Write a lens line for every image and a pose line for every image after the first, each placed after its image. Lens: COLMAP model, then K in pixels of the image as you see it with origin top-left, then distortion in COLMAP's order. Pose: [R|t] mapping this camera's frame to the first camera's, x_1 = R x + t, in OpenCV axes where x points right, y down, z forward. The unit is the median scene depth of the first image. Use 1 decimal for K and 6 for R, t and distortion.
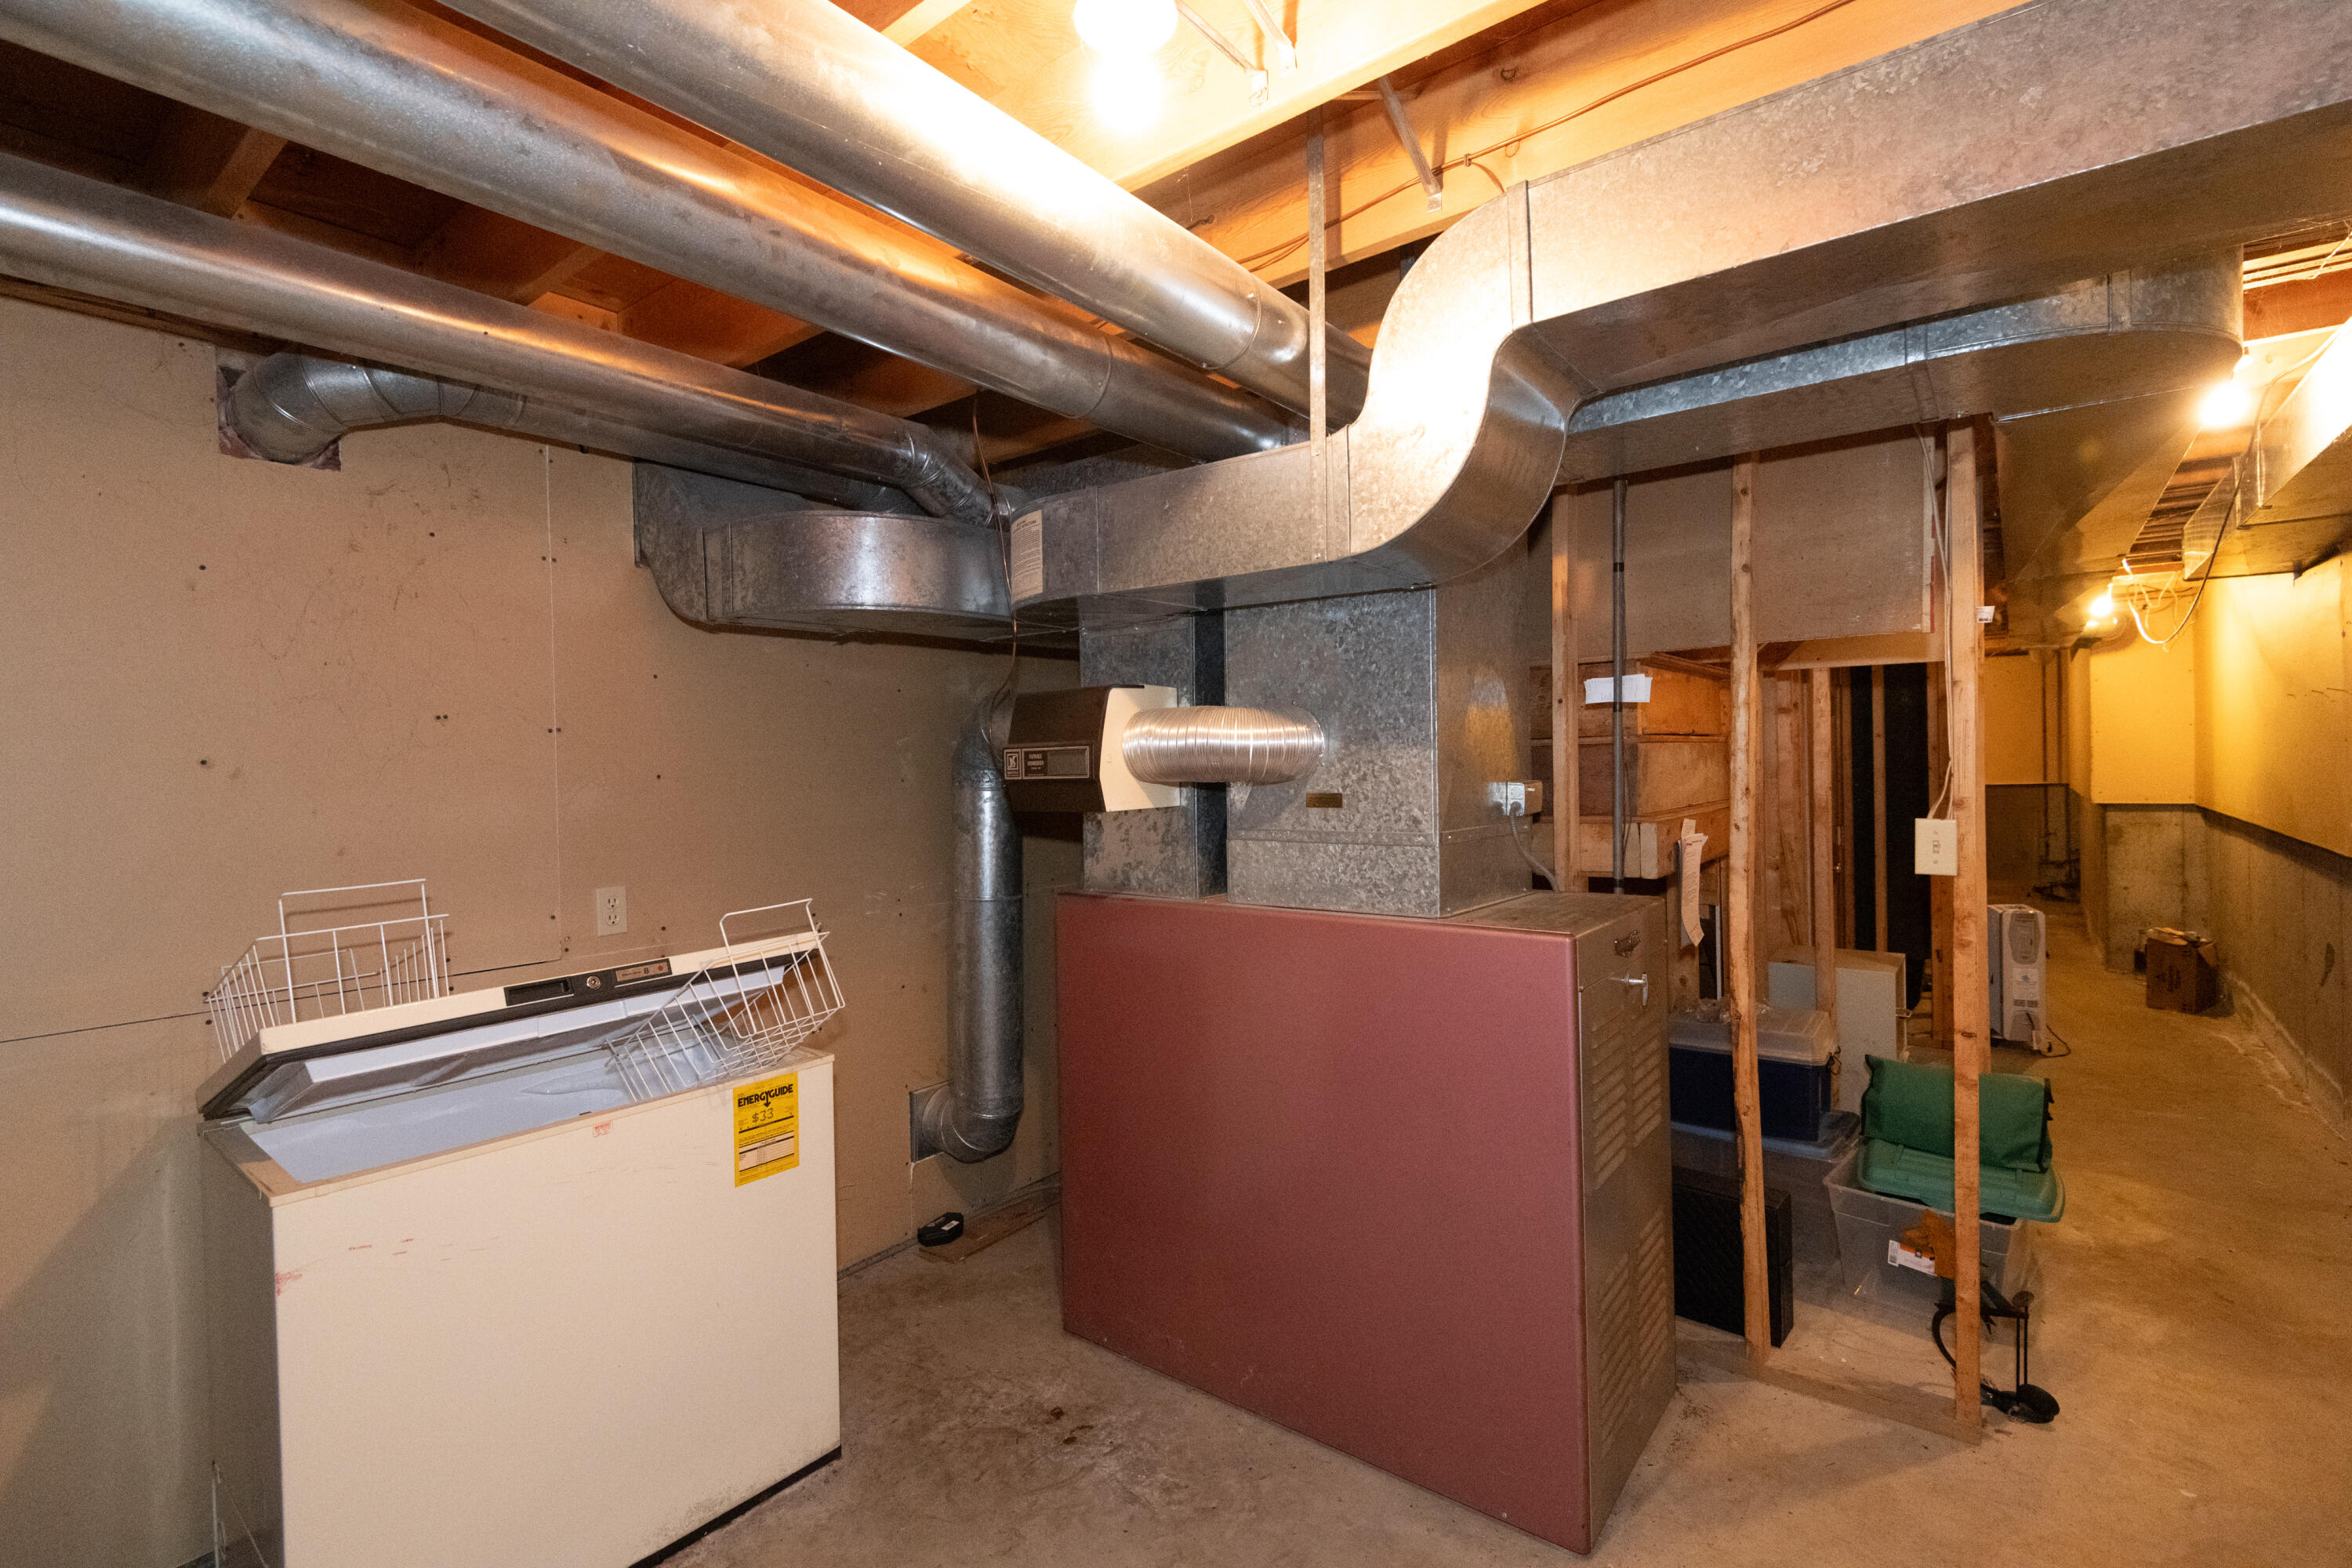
lens RADIAL K [[1048.5, 0, 1181.0], [0, 1048.5, 759.7], [0, 0, 1]] dist [0.003951, 0.000330]
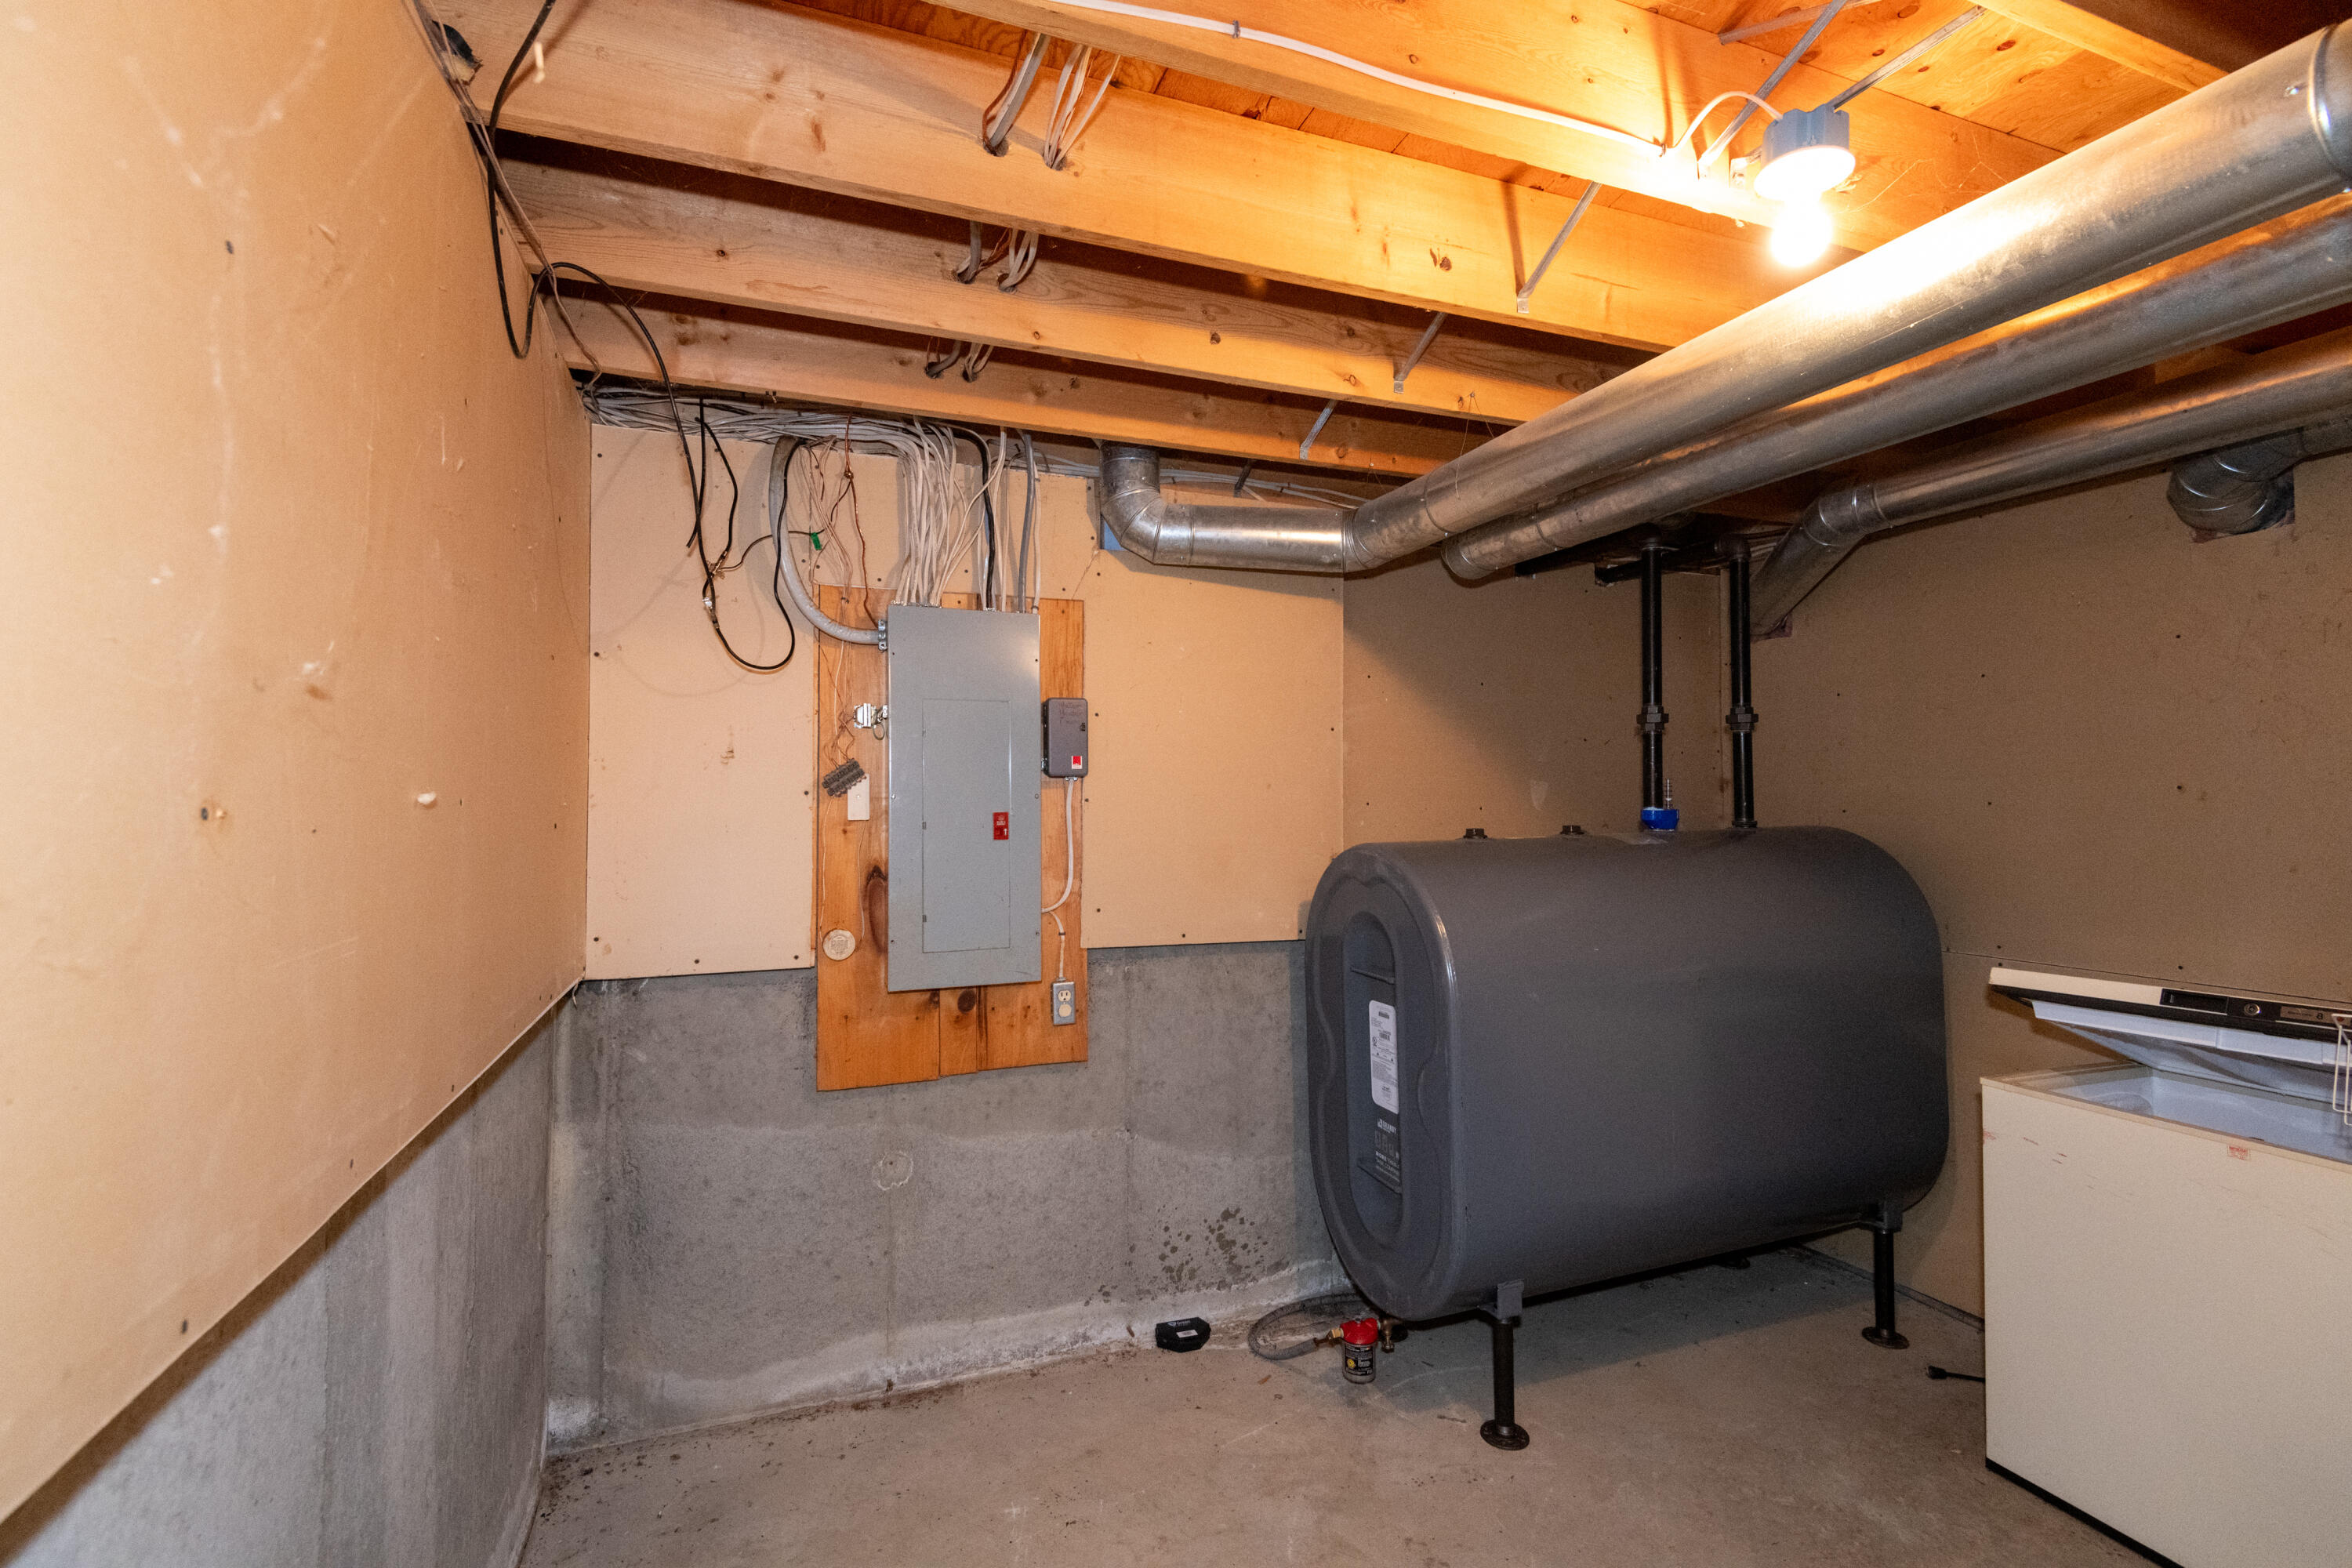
lens RADIAL K [[1048.5, 0, 1180.7], [0, 1048.5, 786.8], [0, 0, 1]] dist [0.003951, 0.000330]
pose [[-0.521550, 0.009456, -0.853168, 0.832425], [0.007957, 0.999949, 0.006219, -0.010002], [0.853183, -0.003545, -0.521599, 0.690920]]
